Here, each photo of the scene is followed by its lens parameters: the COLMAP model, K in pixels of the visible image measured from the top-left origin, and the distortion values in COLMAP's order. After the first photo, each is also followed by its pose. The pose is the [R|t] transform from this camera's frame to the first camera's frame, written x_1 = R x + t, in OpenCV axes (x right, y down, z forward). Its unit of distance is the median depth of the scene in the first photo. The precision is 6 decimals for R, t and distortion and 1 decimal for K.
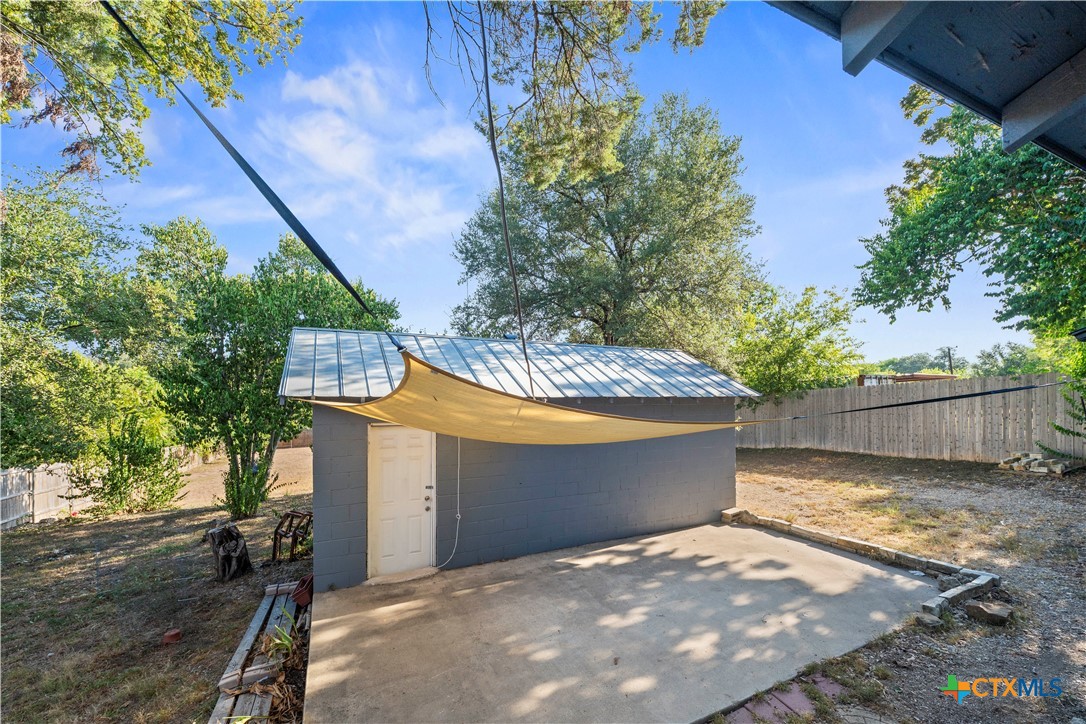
lens RADIAL K [[430.0, 0, 552.6], [0, 430.0, 365.4], [0, 0, 1]] dist [-0.000229, -0.000057]
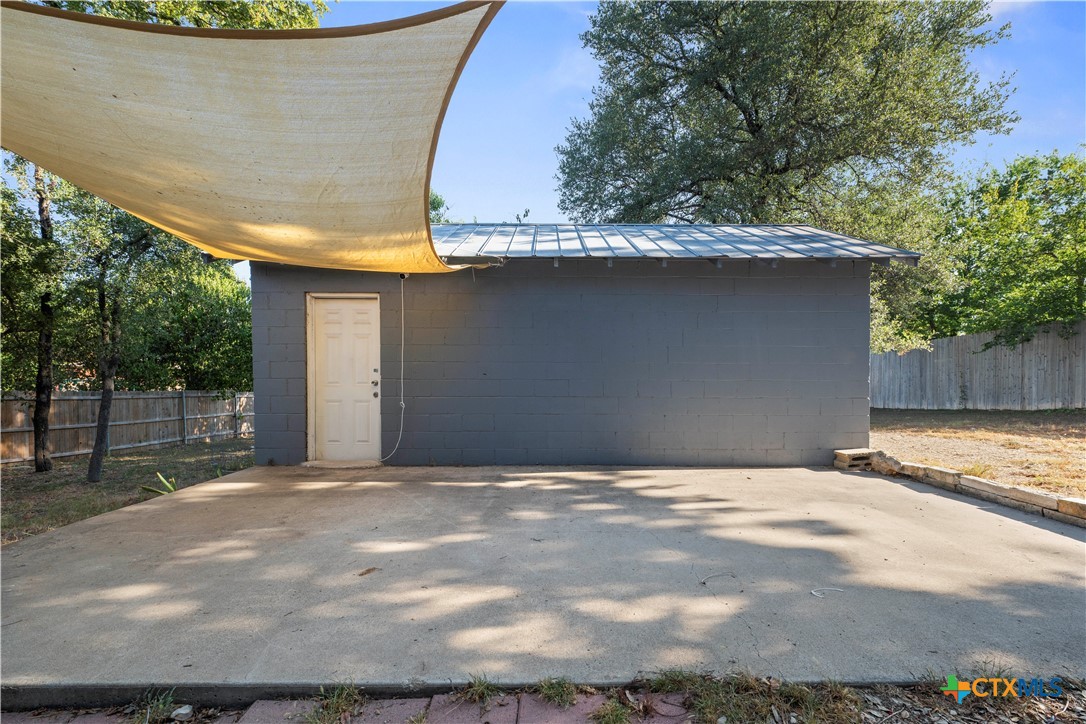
lens RADIAL K [[417.8, 0, 545.2], [0, 417.8, 358.0], [0, 0, 1]] dist [-0.001227, -0.000107]
pose [[0.893483, -0.002963, -0.449087, 0.367697], [0.027965, 0.998405, 0.049051, 0.212567], [0.448226, -0.056385, 0.892140, 0.378645]]
